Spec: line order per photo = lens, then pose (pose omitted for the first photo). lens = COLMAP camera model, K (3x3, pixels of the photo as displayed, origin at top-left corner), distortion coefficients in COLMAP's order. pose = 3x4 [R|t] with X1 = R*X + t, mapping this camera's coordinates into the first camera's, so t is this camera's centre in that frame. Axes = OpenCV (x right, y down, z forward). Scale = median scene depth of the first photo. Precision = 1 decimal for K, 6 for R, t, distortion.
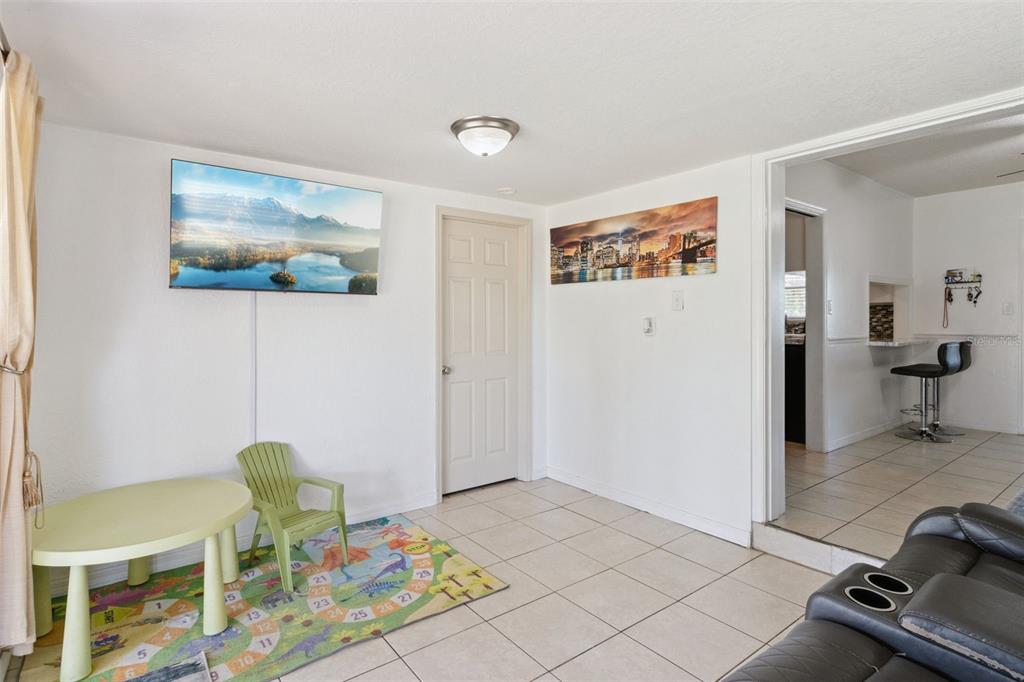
lens RADIAL K [[519.0, 0, 504.7], [0, 519.0, 329.1], [0, 0, 1]] dist [-0.000884, -0.000638]
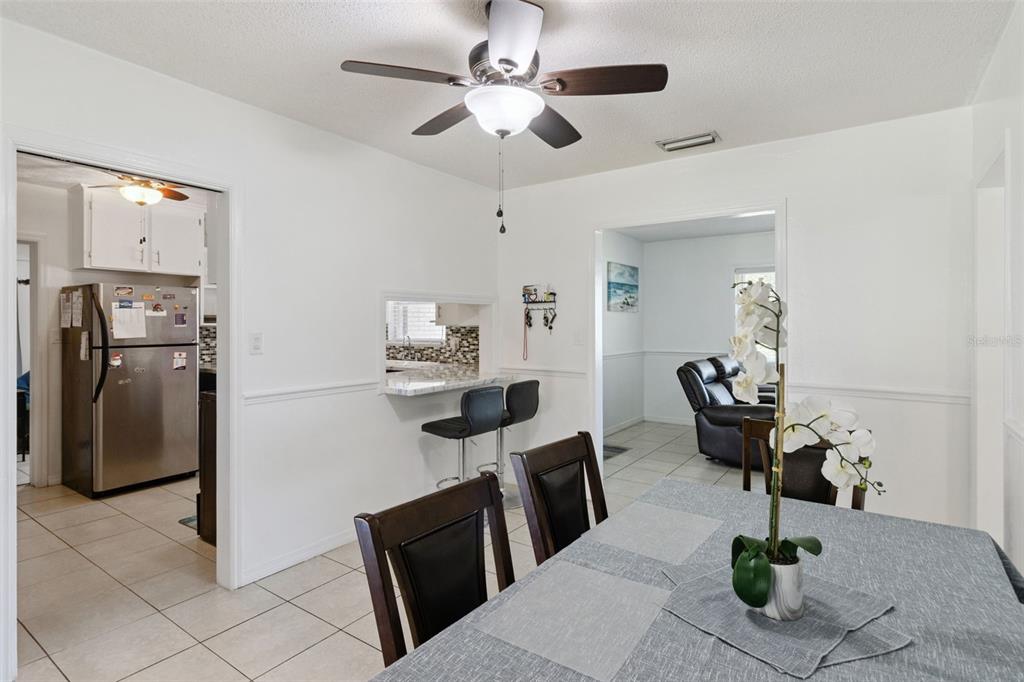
lens RADIAL K [[526.1, 0, 505.9], [0, 526.1, 323.2], [0, 0, 1]] dist [-0.001318, -0.000378]
pose [[0.952249, 0.002334, 0.305314, 0.596306], [0.004159, 0.999779, -0.020616, -0.042621], [-0.305295, 0.020901, 0.952029, 0.267006]]
